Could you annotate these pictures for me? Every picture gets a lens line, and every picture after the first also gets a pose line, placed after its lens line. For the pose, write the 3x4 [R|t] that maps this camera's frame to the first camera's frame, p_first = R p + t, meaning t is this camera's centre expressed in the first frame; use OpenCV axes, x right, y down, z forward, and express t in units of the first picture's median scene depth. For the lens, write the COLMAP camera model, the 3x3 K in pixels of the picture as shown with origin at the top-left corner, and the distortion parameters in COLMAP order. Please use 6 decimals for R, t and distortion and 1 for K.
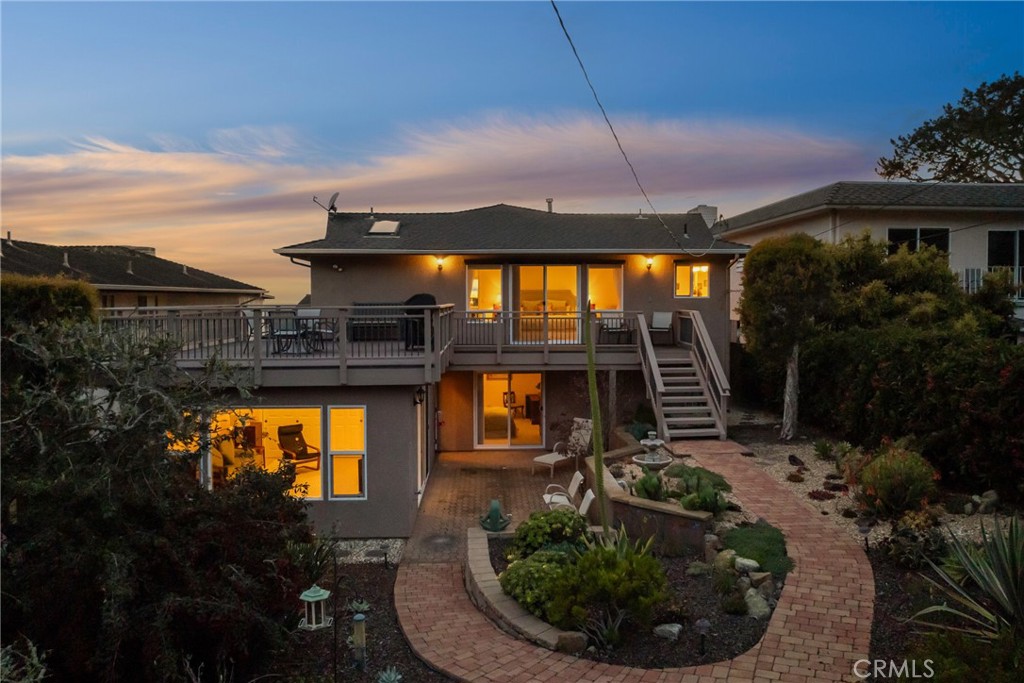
lens RADIAL K [[736.6, 0, 521.8], [0, 736.6, 317.2], [0, 0, 1]] dist [-0.012283, -0.003195]
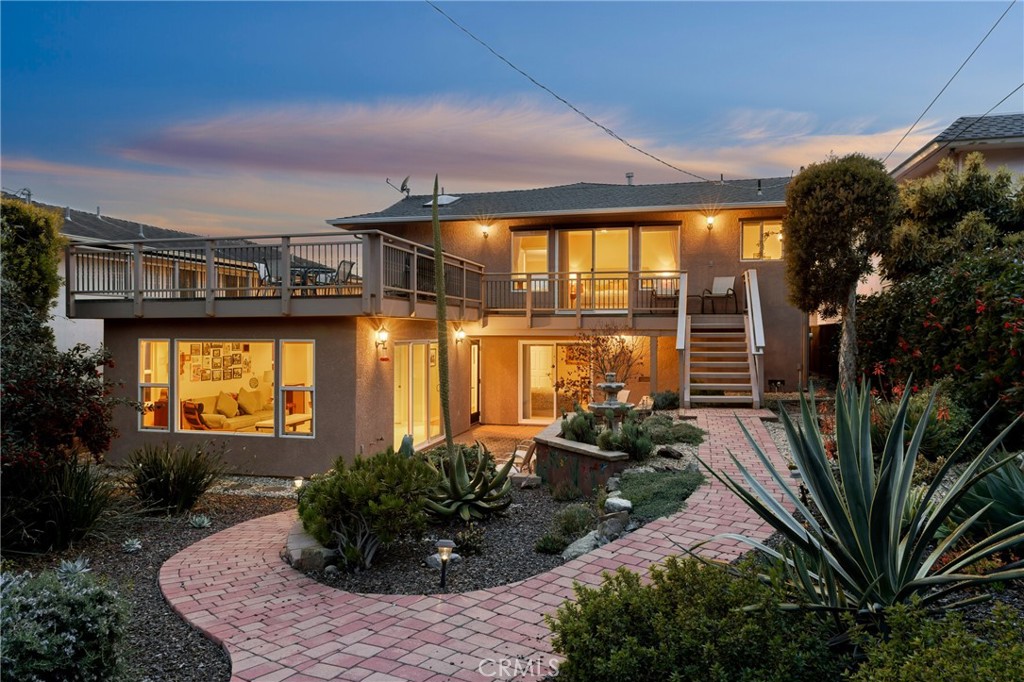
lens RADIAL K [[695.6, 0, 513.4], [0, 695.6, 331.6], [0, 0, 1]] dist [0.008202, 0.003602]
pose [[0.957460, 0.001718, -0.288562, 0.208789], [-0.008739, 0.999696, -0.023043, 0.088562], [0.288435, 0.024584, 0.957184, 0.139581]]
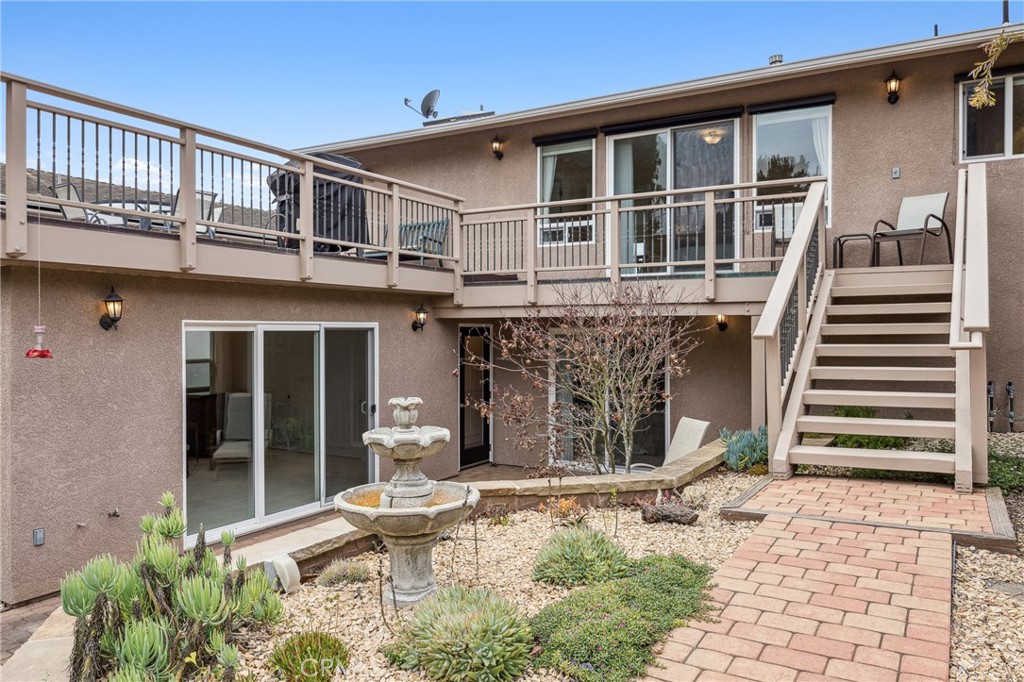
lens RADIAL K [[736.6, 0, 514.6], [0, 736.6, 340.9], [0, 0, 1]] dist [-0.012283, -0.003195]
pose [[0.834926, 0.005672, -0.550333, 0.250894], [-0.011579, 0.999907, -0.007262, 0.094357], [0.550240, 0.012435, 0.834914, 0.551088]]
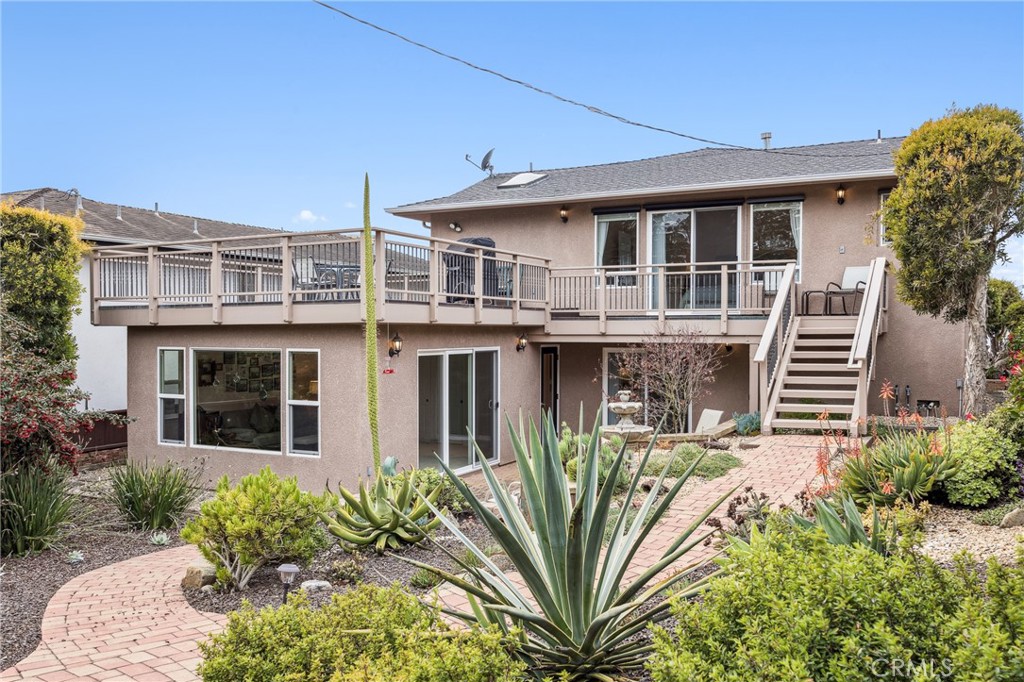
lens RADIAL K [[874.9, 0, 517.4], [0, 874.9, 350.4], [0, 0, 1]] dist [-0.002240, -0.000128]
pose [[0.868462, 0.010705, -0.495640, 0.350925], [-0.011333, 0.999934, 0.001739, 0.080942], [0.495627, 0.004106, 0.868526, 0.149395]]
